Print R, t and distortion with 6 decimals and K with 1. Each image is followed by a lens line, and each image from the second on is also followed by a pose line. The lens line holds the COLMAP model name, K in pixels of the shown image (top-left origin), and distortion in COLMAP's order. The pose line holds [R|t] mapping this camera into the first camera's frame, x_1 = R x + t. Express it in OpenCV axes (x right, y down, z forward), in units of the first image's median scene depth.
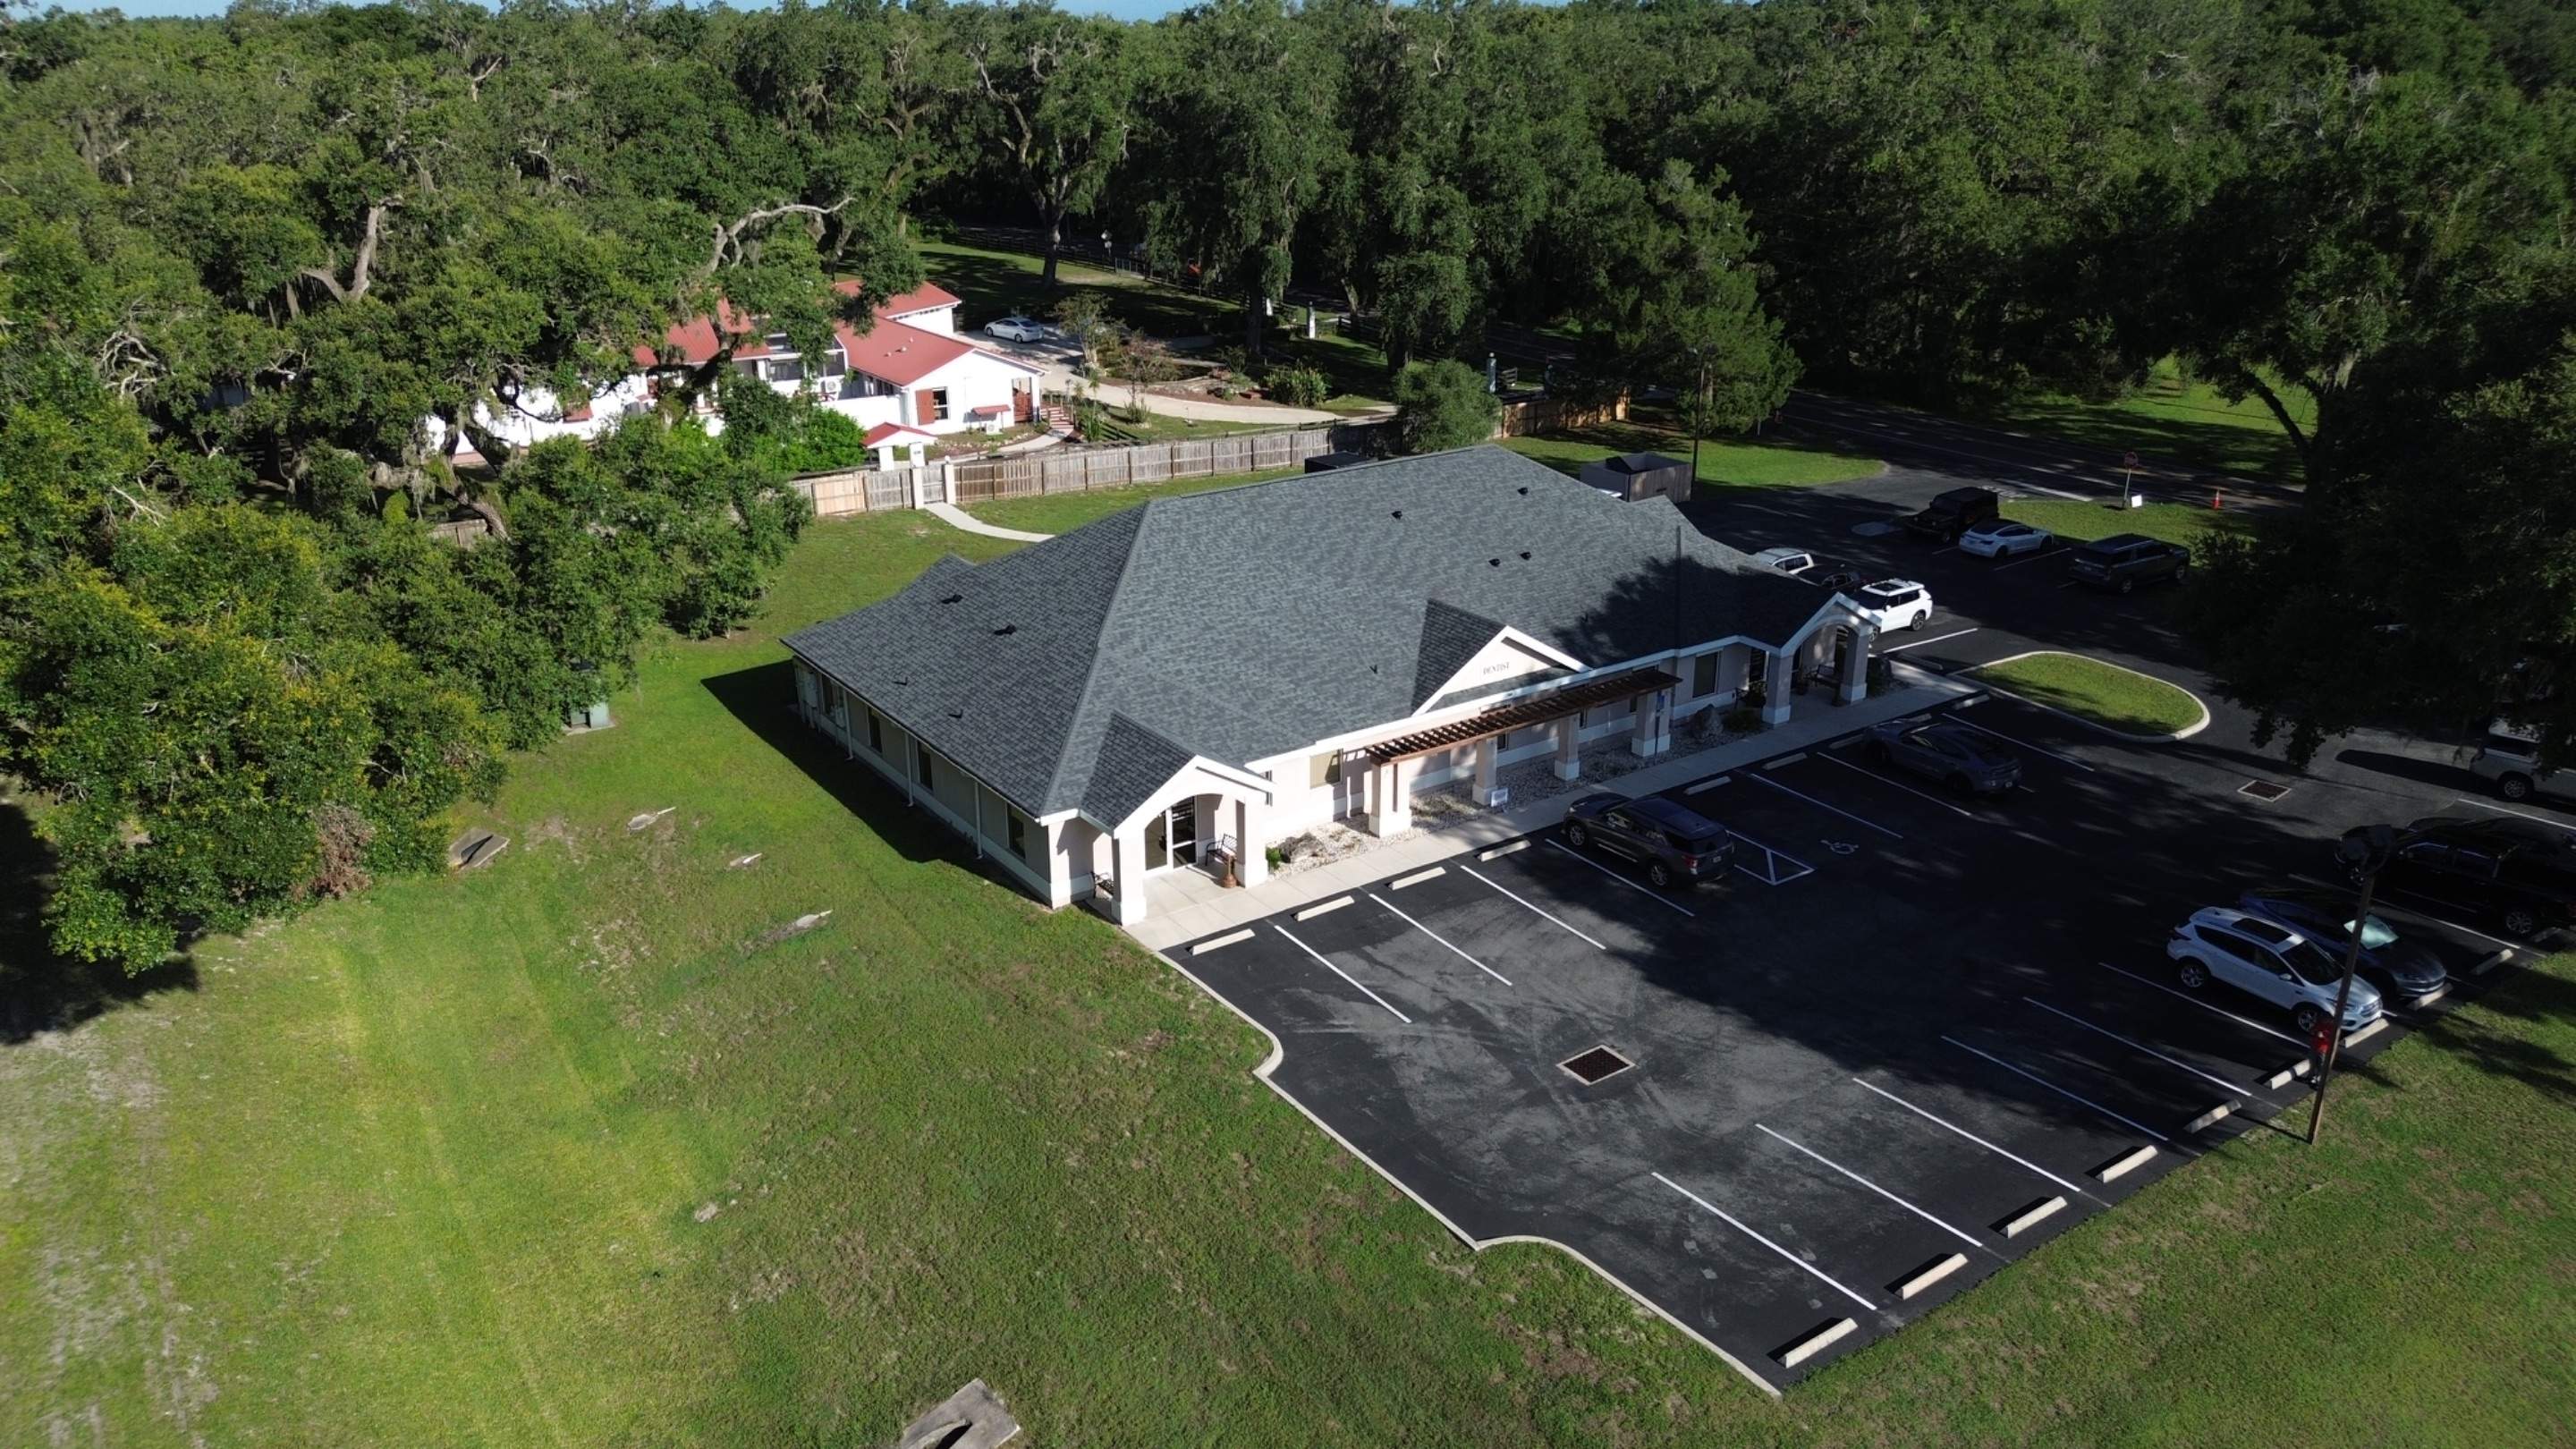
lens RADIAL K [[1872.5, 0, 1286.7], [0, 1872.5, 718.7], [0, 0, 1]] dist [0.062235, -0.067622]
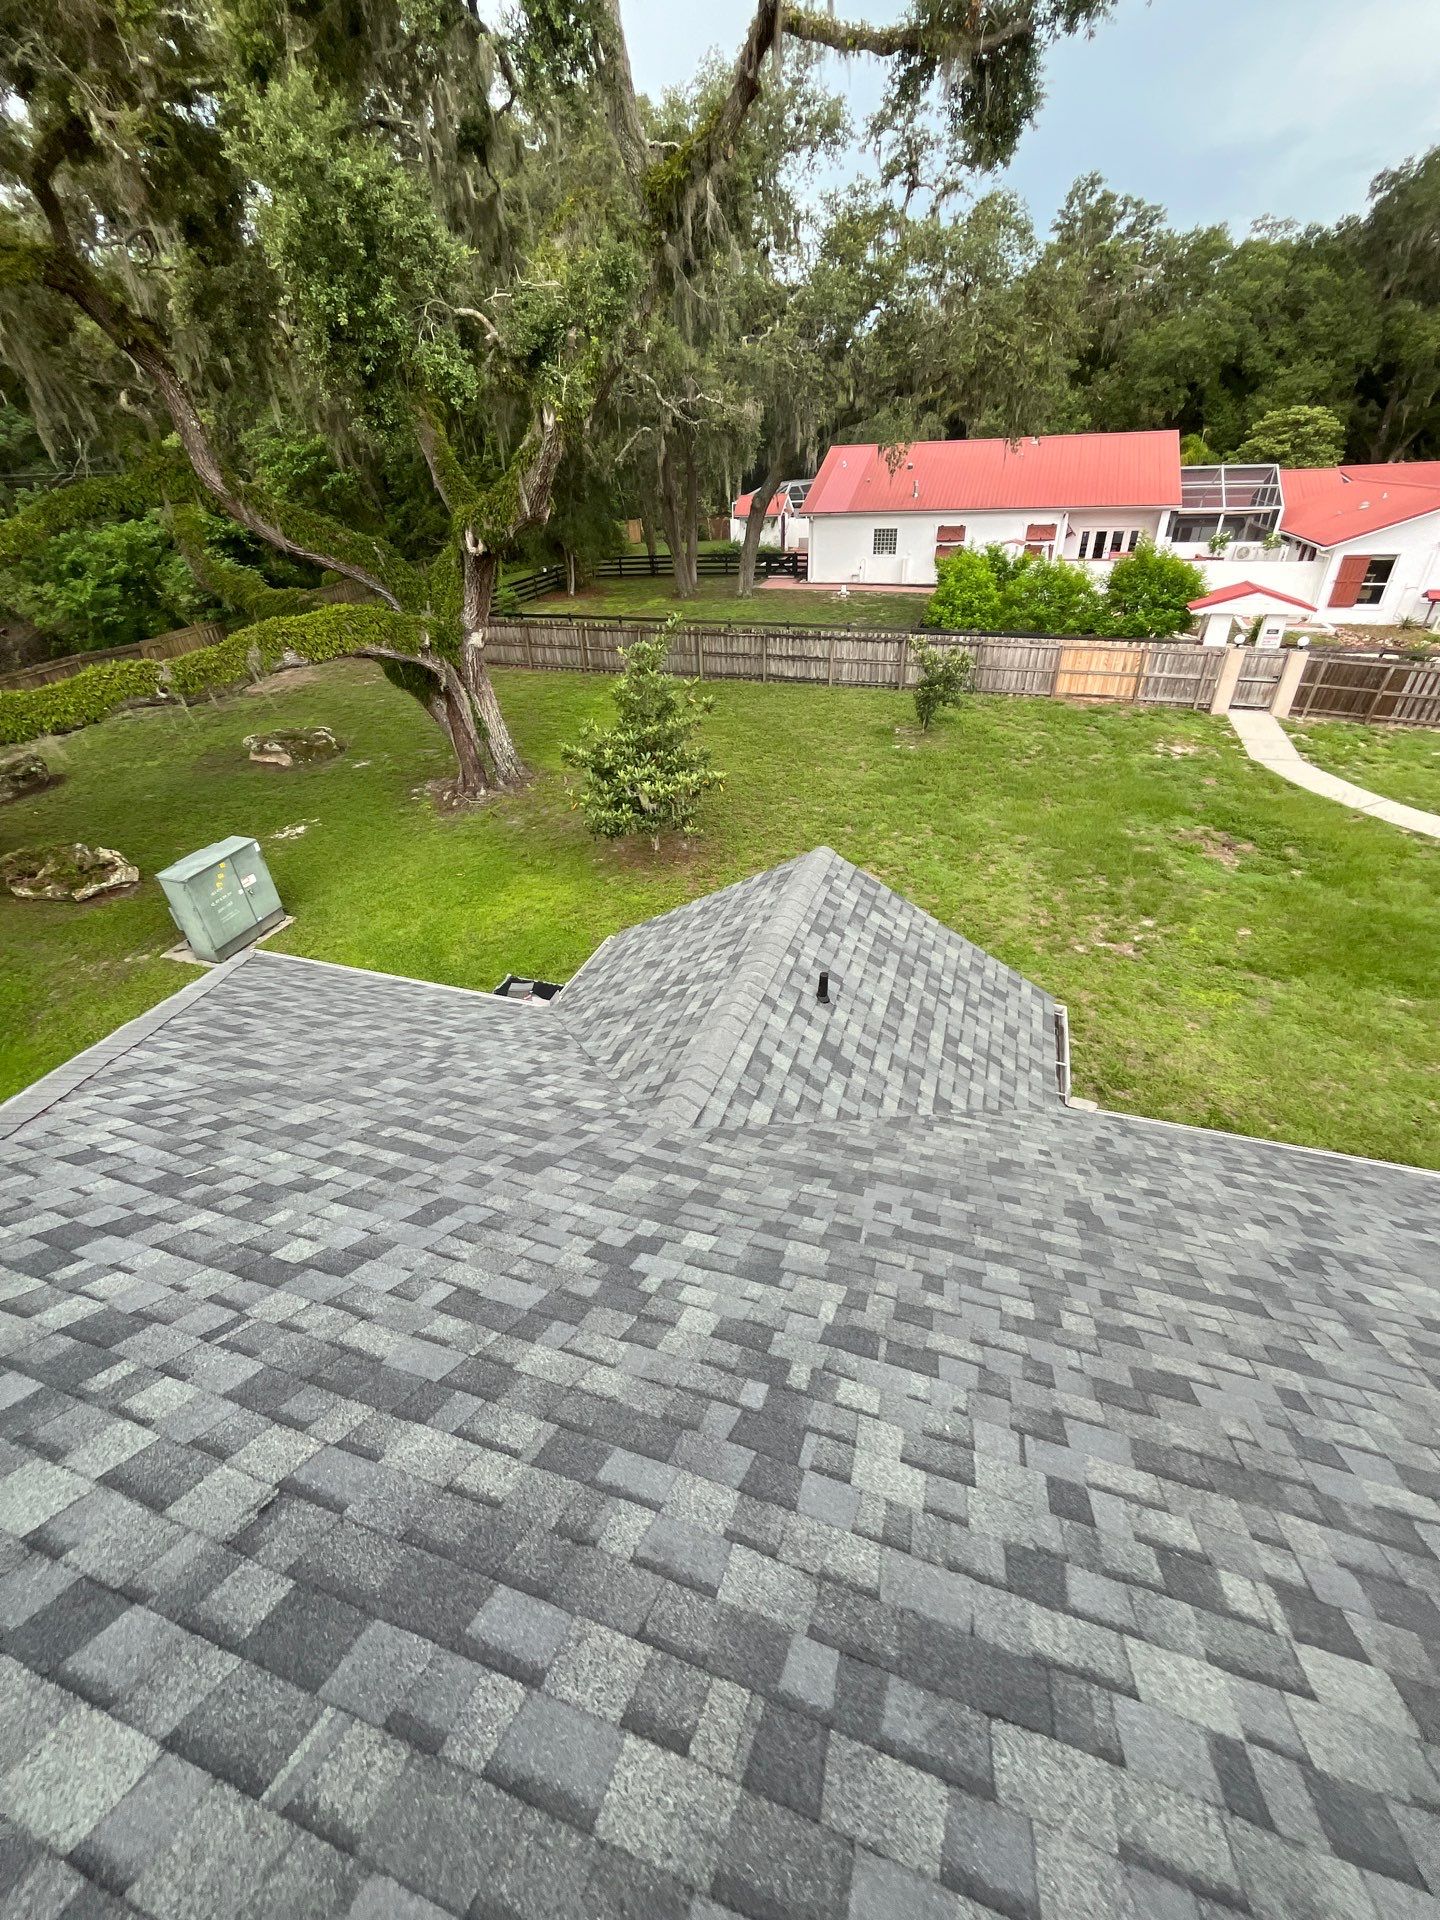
lens RADIAL K [[778.7, 0, 724.9], [0, 778.7, 947.7], [0, 0, 1]] dist [-0.001635, -0.000092]
pose [[0.602025, 0.413756, -0.682914, -0.147049], [-0.249454, 0.909921, 0.331385, -0.153781], [0.758511, -0.029146, 0.651008, 1.257040]]
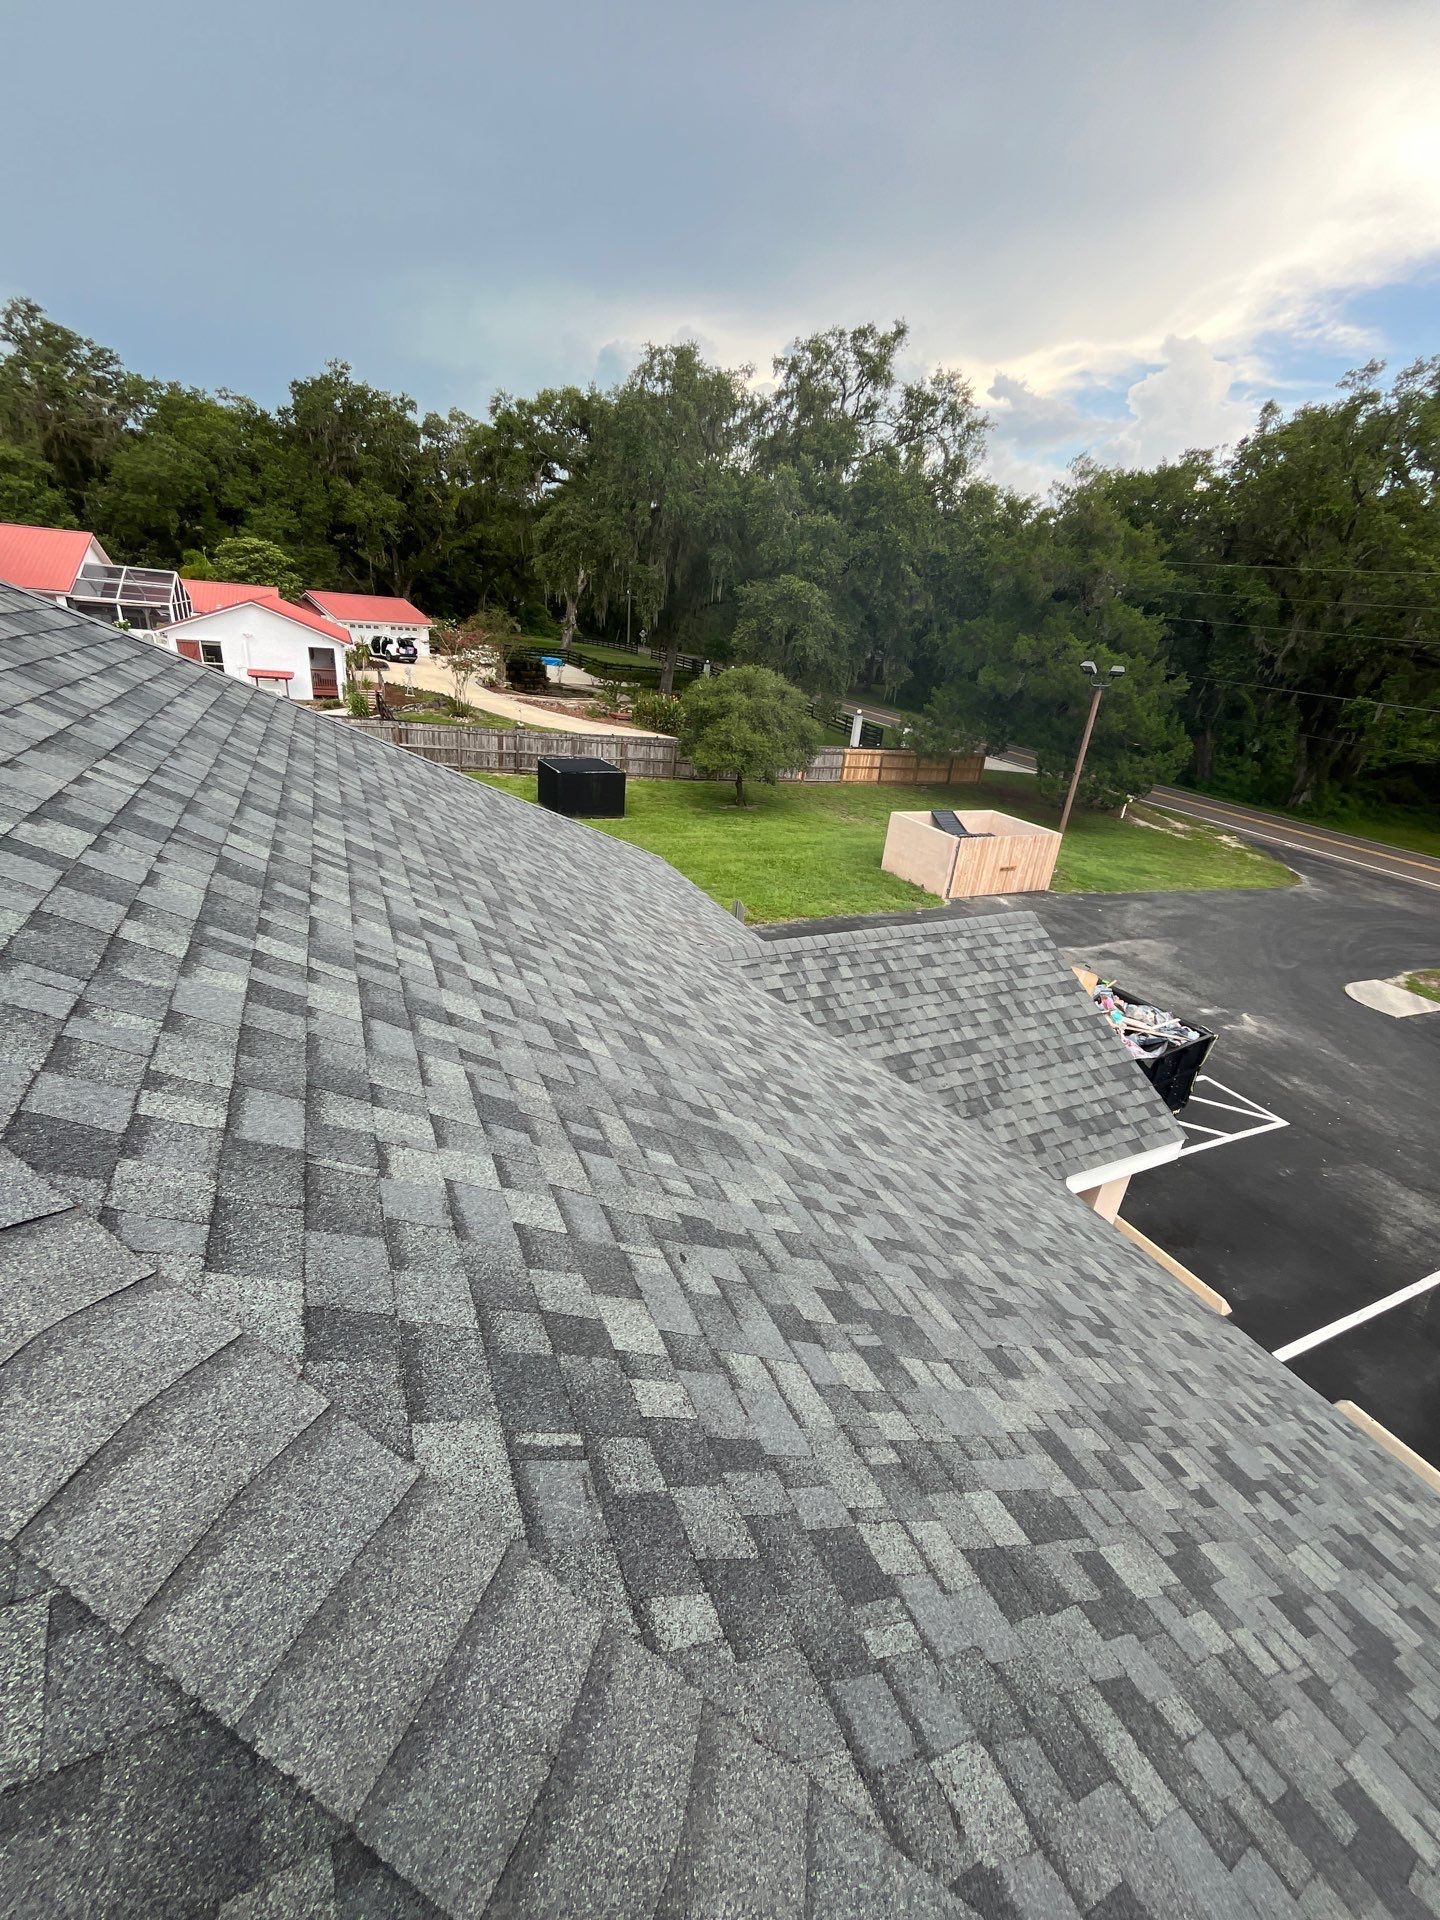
lens RADIAL K [[778.7, 0, 725.1], [0, 778.7, 950.2], [0, 0, 1]] dist [-0.001635, -0.000092]
pose [[0.983503, 0.151095, -0.099461, 0.247775], [-0.146878, 0.987966, 0.048481, -0.170153], [0.105589, -0.033073, 0.993860, 1.331545]]
